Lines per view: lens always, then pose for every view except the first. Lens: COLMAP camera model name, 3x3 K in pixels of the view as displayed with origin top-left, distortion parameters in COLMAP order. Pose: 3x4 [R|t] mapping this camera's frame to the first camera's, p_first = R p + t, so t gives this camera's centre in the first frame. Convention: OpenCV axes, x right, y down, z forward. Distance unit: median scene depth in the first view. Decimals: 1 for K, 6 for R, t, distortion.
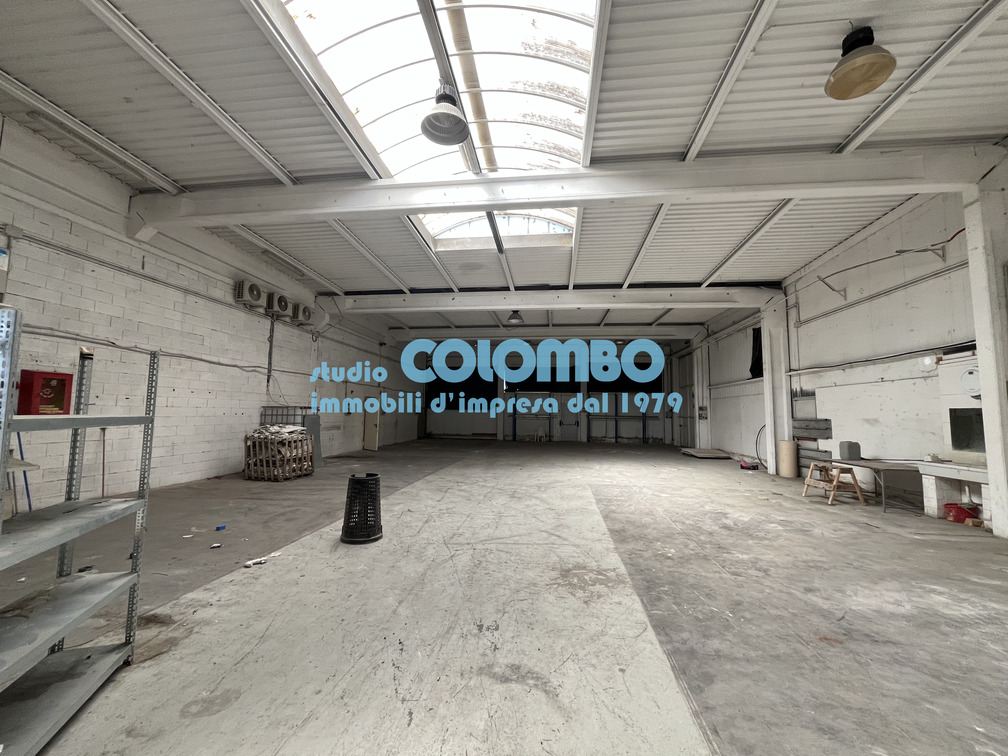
lens RADIAL K [[411.1, 0, 502.8], [0, 411.1, 377.5], [0, 0, 1]] dist [-0.004272, 0.000352]
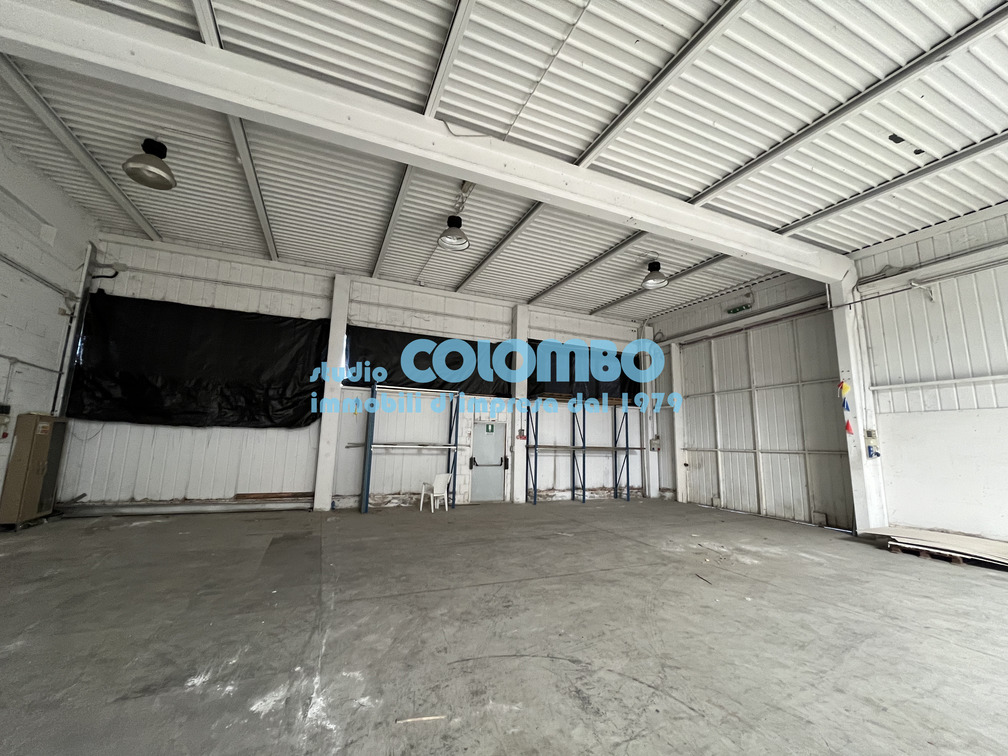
lens RADIAL K [[411.1, 0, 489.2], [0, 411.1, 377.4], [0, 0, 1]] dist [-0.004272, 0.000352]
pose [[0.859461, 0.085167, 0.504058, -0.143515], [-0.054592, 0.995677, -0.075149, 0.099005], [-0.508279, 0.037070, 0.860394, 1.153611]]
